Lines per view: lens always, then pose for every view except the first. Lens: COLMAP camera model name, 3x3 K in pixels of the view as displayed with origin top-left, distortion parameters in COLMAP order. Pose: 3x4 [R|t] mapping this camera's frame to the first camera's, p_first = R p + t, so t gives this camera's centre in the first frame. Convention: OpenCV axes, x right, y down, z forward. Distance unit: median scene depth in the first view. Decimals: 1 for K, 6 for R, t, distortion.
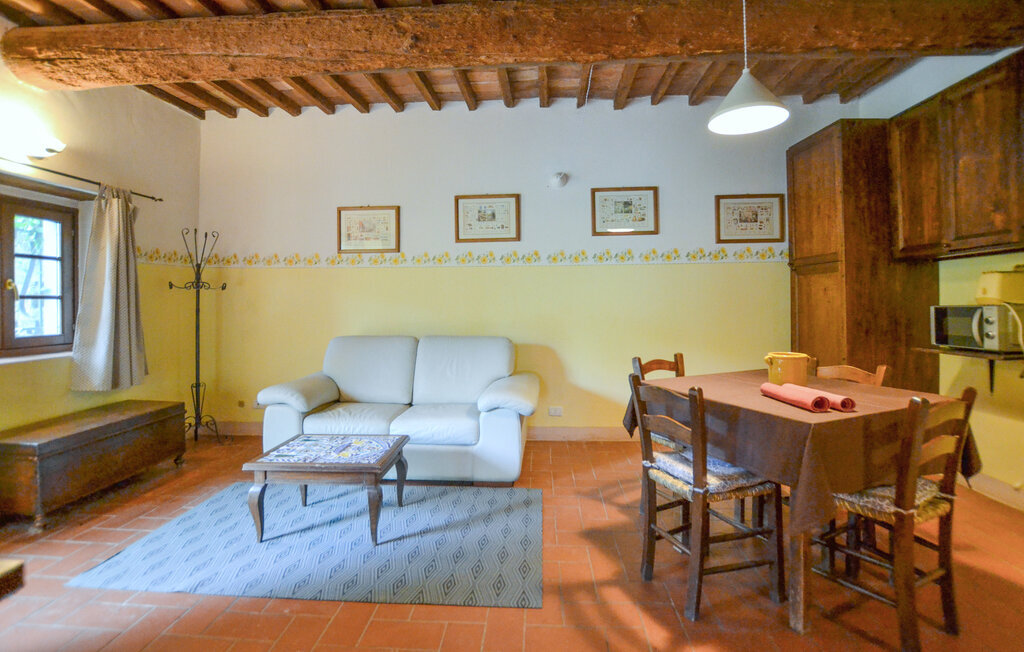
lens RADIAL K [[481.6, 0, 498.5], [0, 481.6, 296.6], [0, 0, 1]] dist [-0.013635, -0.001423]
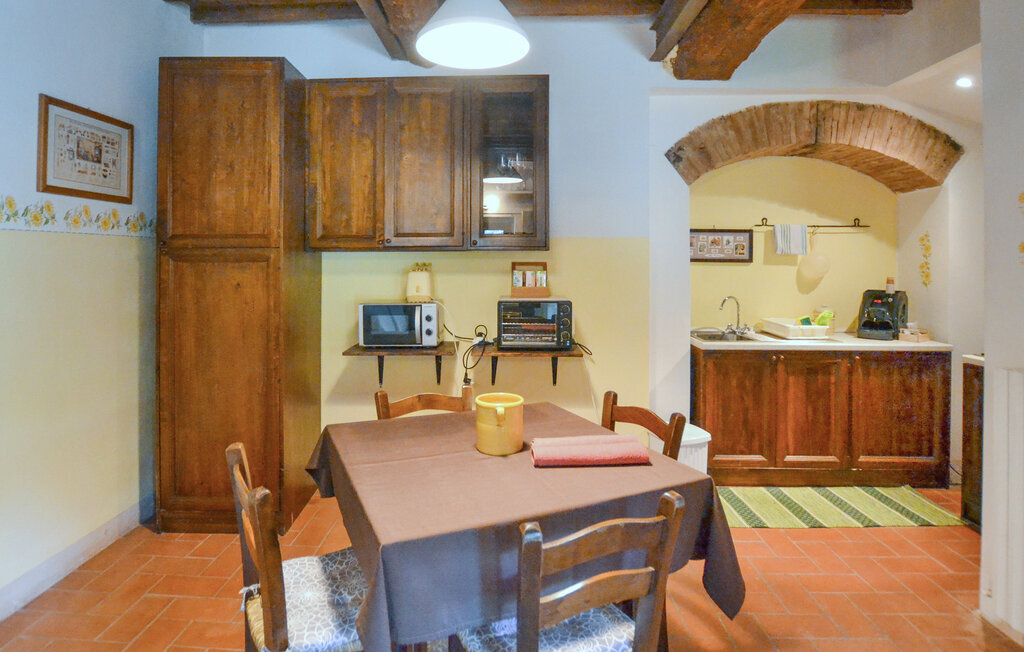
lens RADIAL K [[553.5, 0, 499.1], [0, 553.5, 256.6], [0, 0, 1]] dist [-0.016096, -0.001173]
pose [[-0.033457, 0.014908, 0.999329, -0.128051], [-0.011970, 0.999811, -0.015316, -0.043469], [-0.999368, -0.012474, -0.033272, 0.579181]]
